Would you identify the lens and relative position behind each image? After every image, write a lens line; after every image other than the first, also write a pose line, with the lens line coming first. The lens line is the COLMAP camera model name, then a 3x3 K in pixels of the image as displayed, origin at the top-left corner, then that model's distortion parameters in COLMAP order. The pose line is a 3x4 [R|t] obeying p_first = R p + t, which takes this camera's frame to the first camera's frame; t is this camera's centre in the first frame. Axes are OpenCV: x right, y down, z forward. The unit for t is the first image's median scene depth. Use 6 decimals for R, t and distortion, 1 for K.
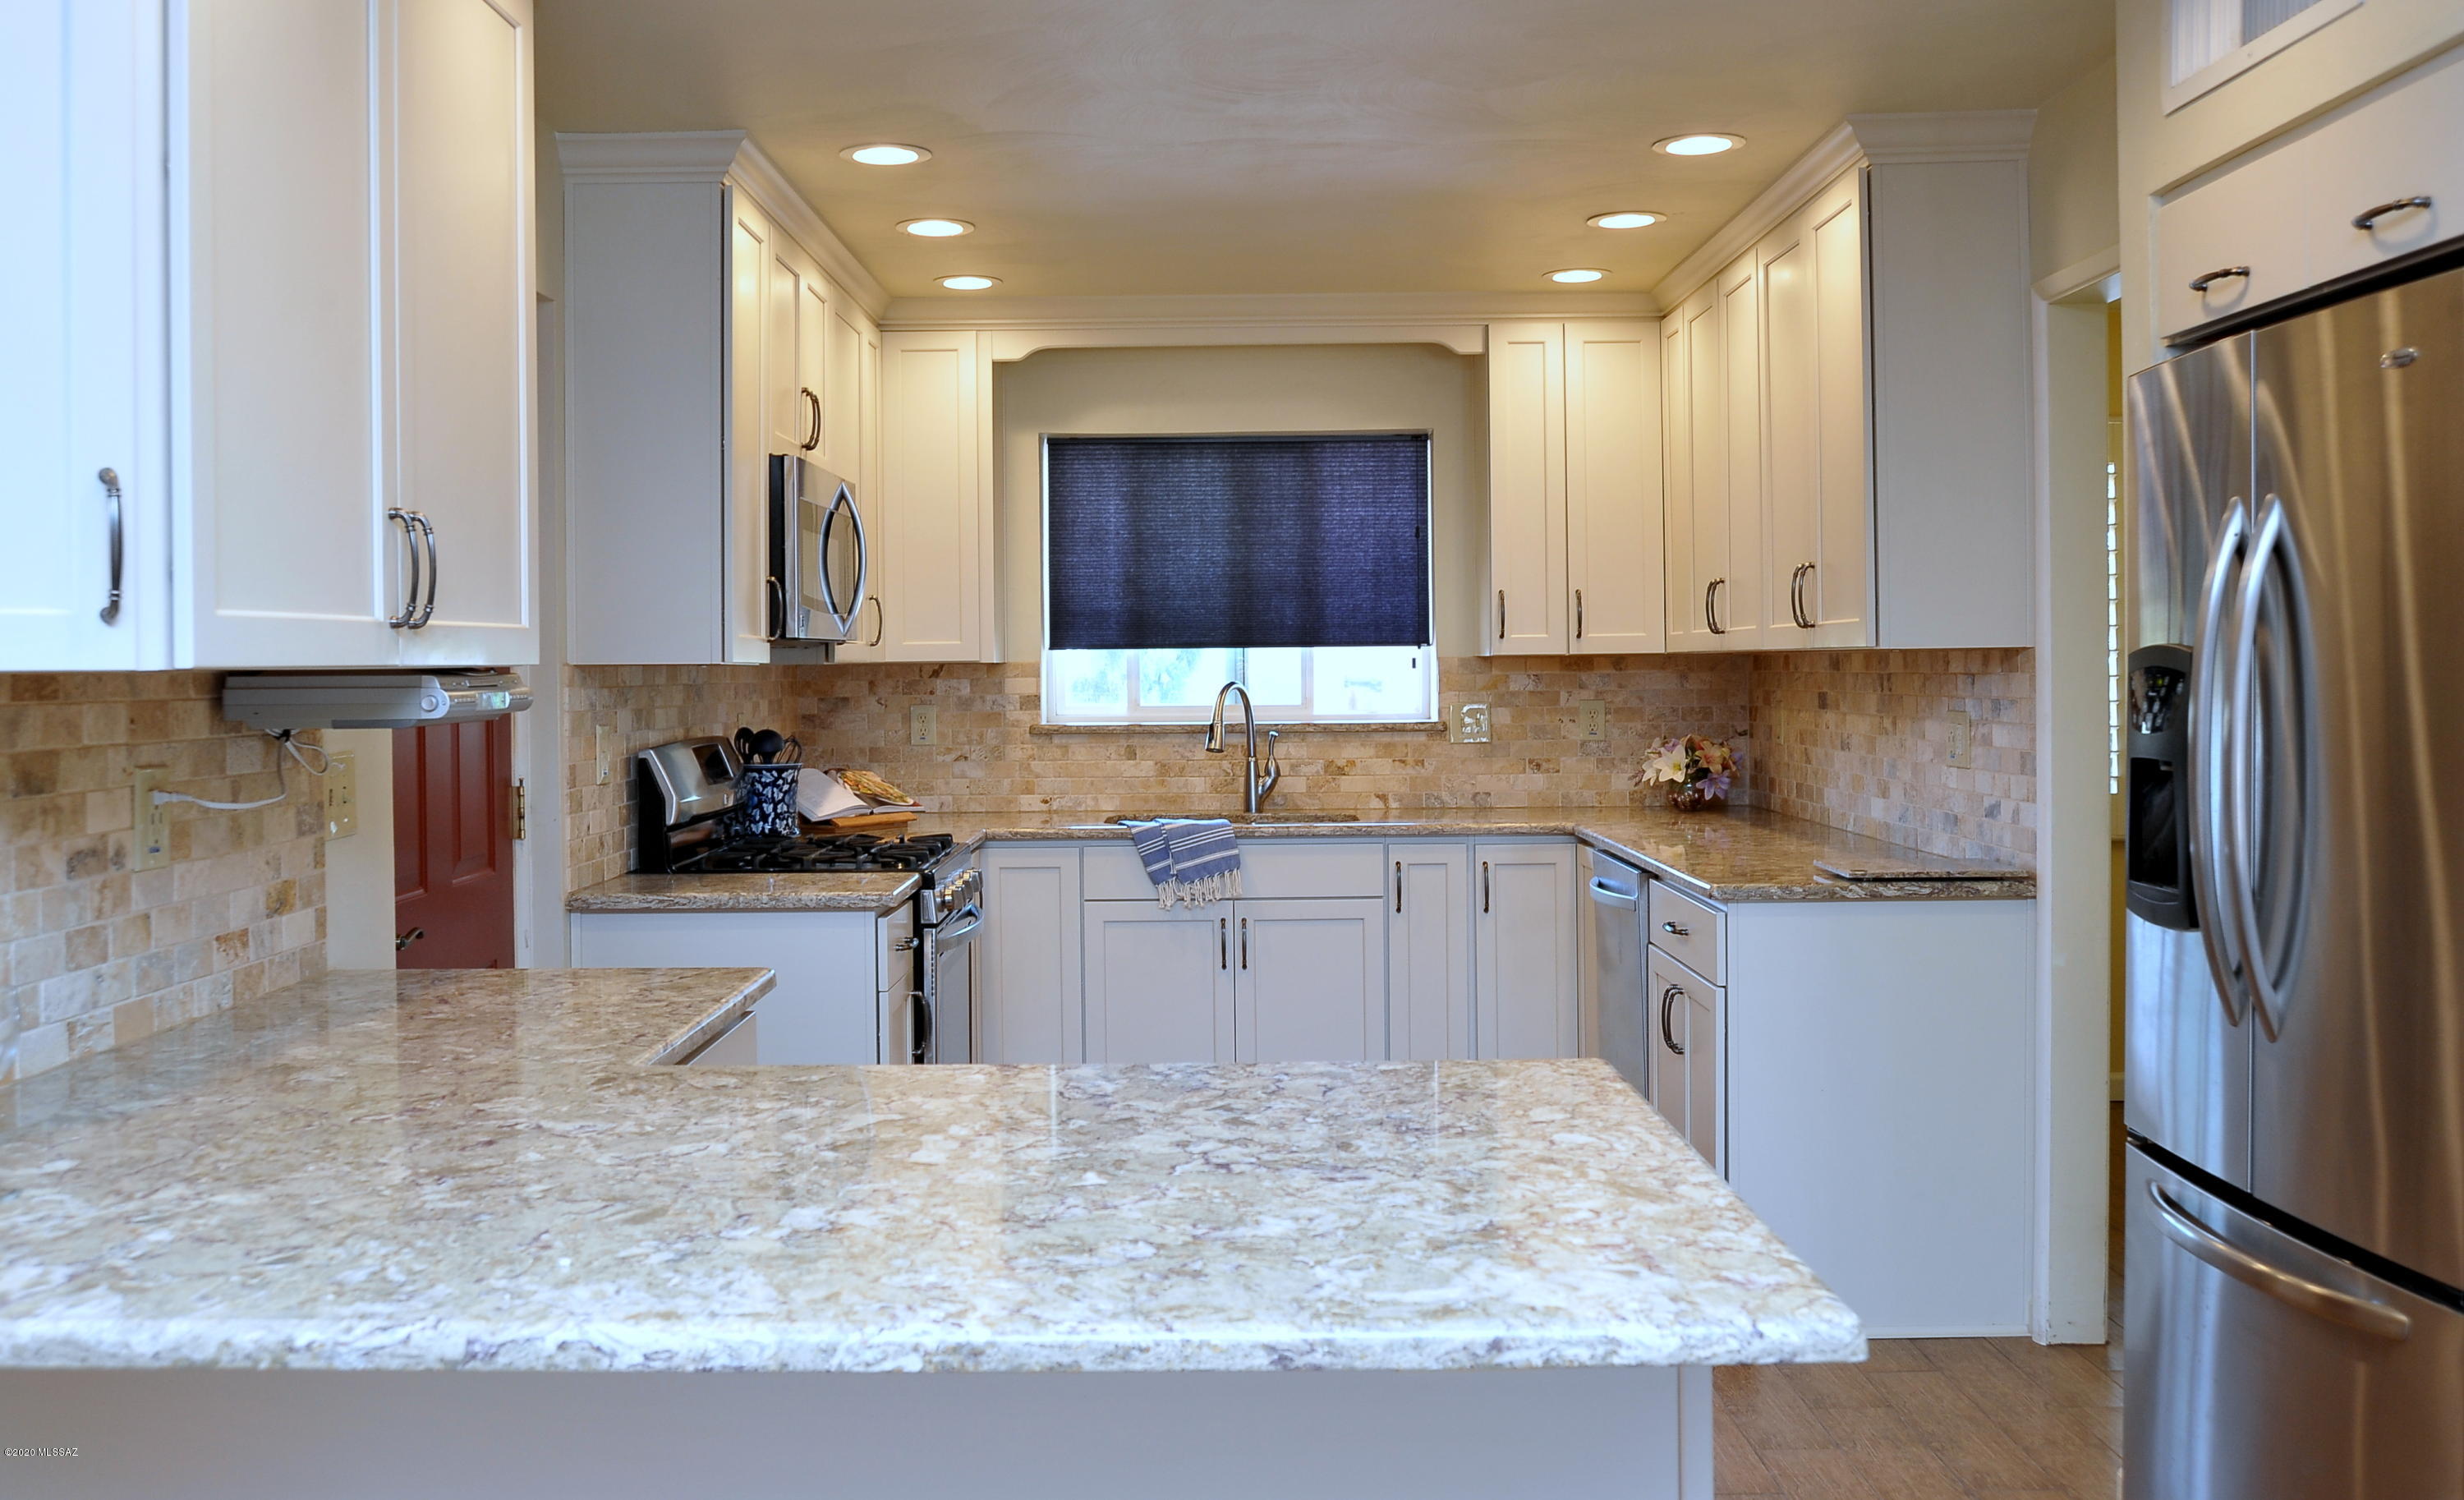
lens RADIAL K [[2310.9, 0, 1231.8], [0, 2310.9, 677.4], [0, 0, 1]] dist [-0.010633, -0.005581]
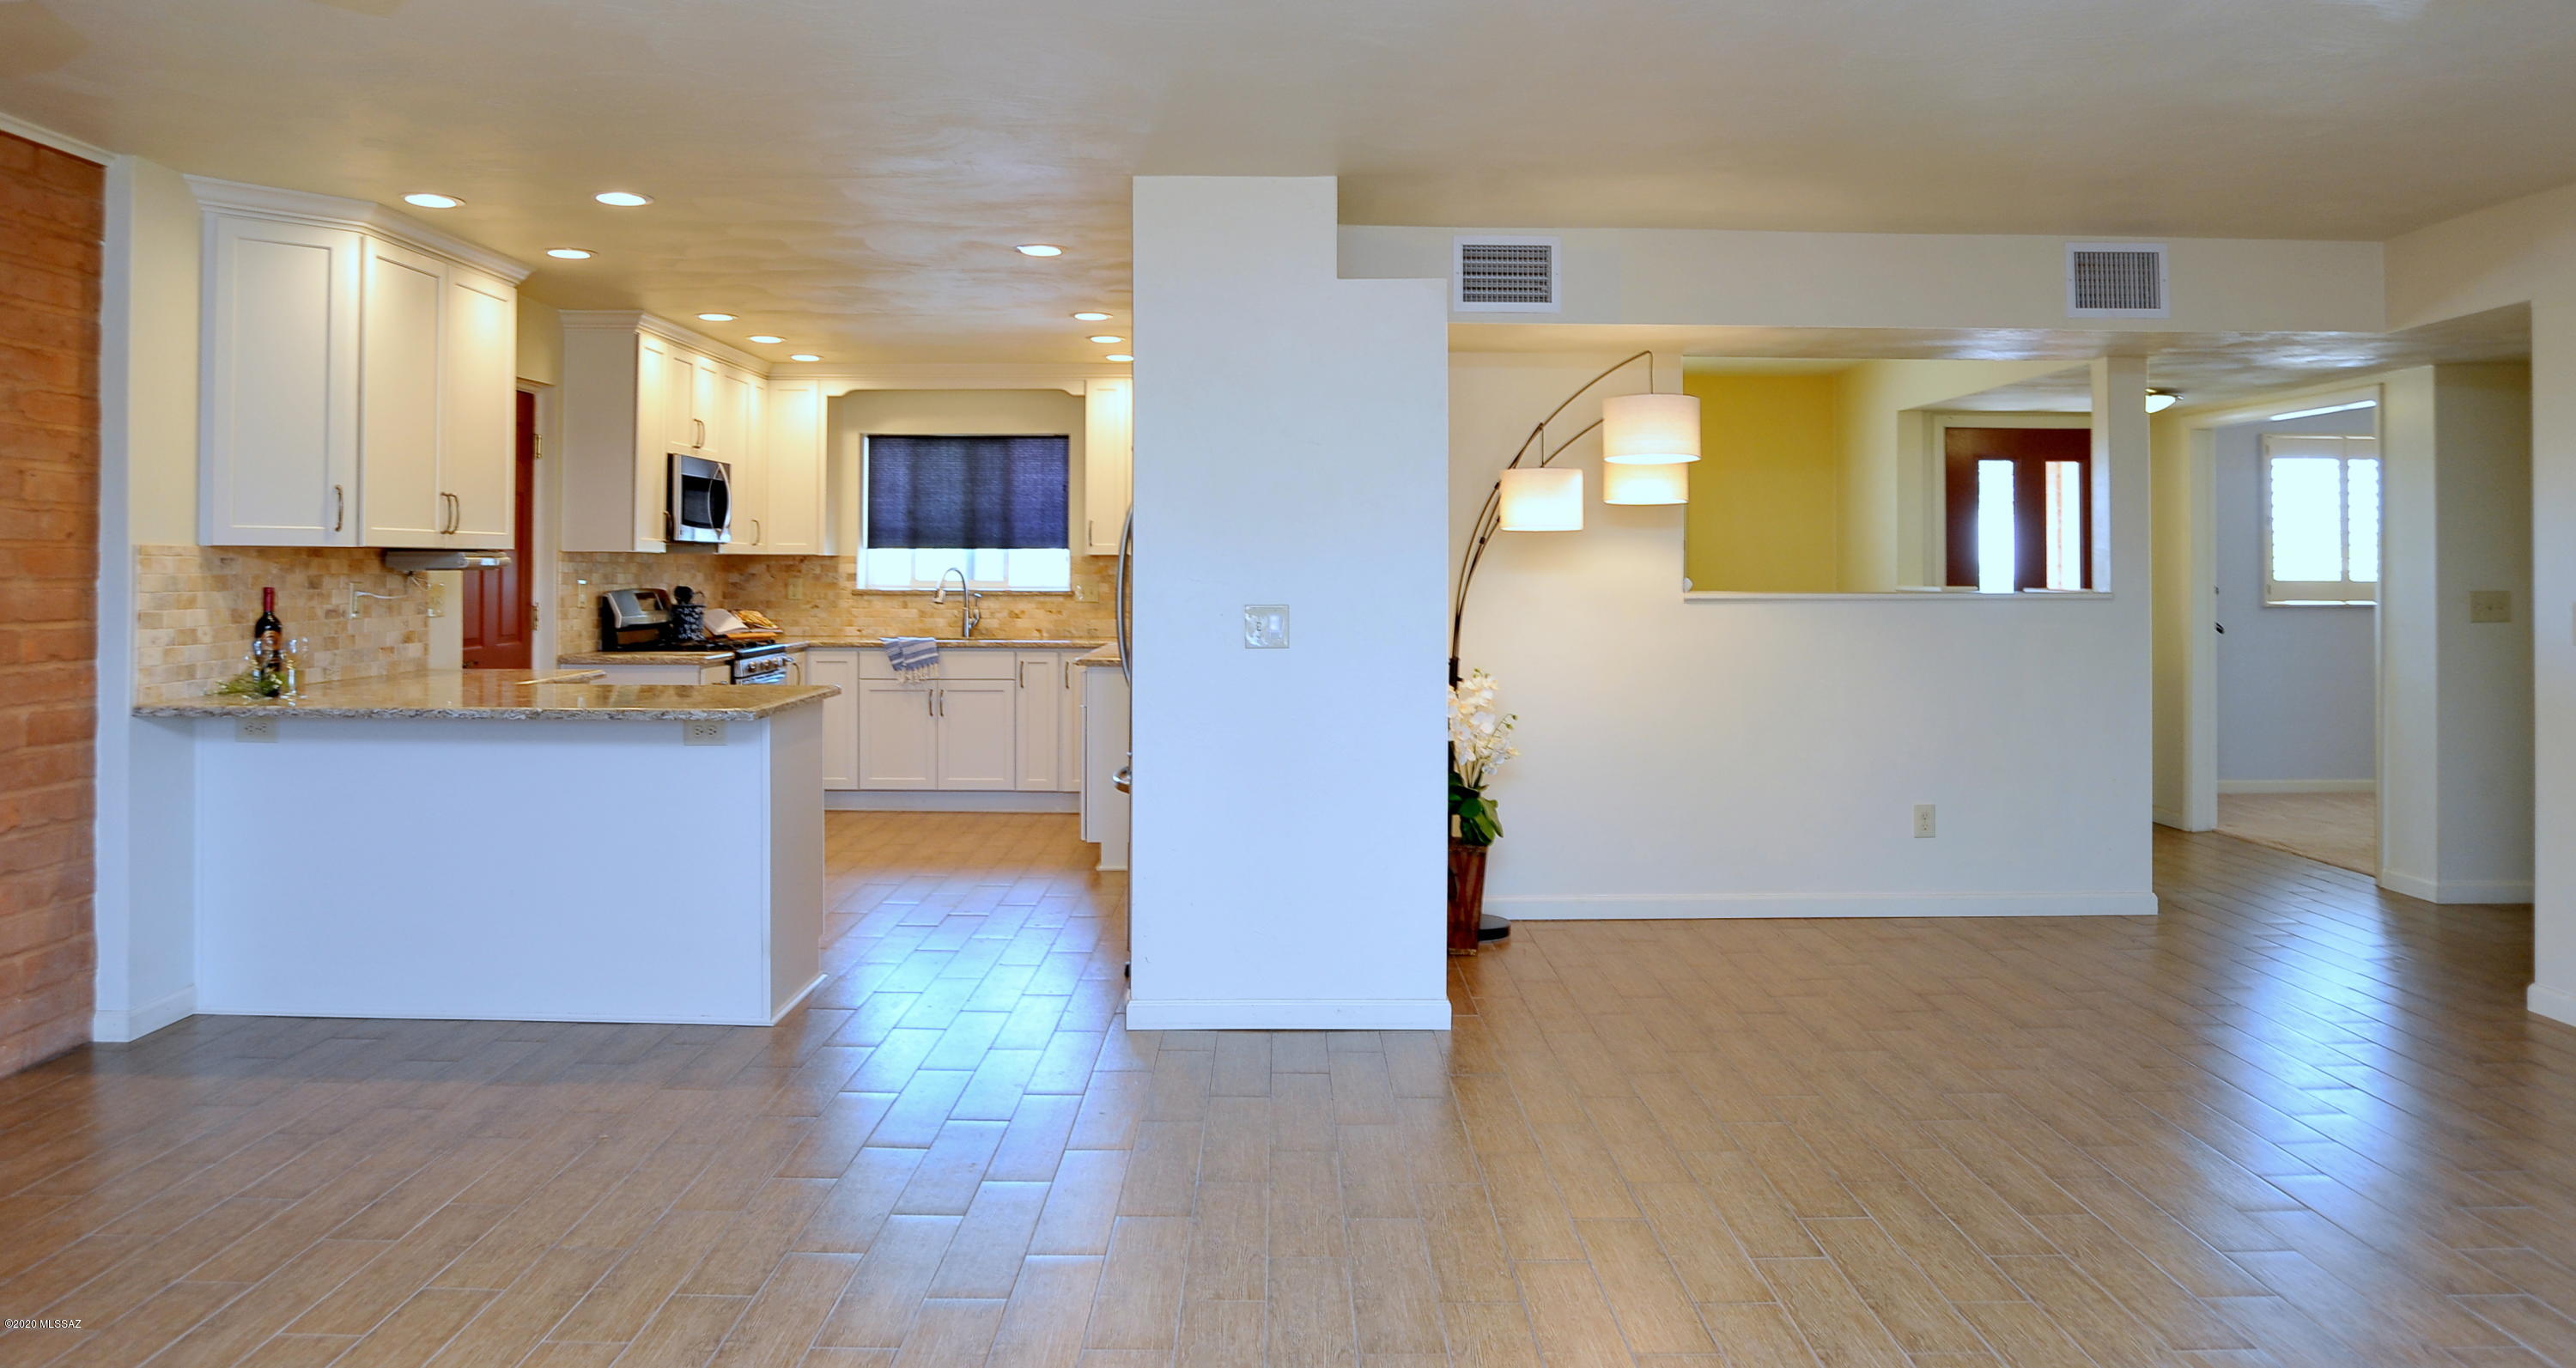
lens RADIAL K [[1961.0, 0, 1290.7], [0, 1961.0, 540.1], [0, 0, 1]] dist [-0.011350, -0.001305]
pose [[0.999555, 0.012587, -0.027057, 0.315385], [-0.013151, 0.999698, -0.020755, 0.009395], [0.026787, 0.021102, 0.999418, -0.581652]]
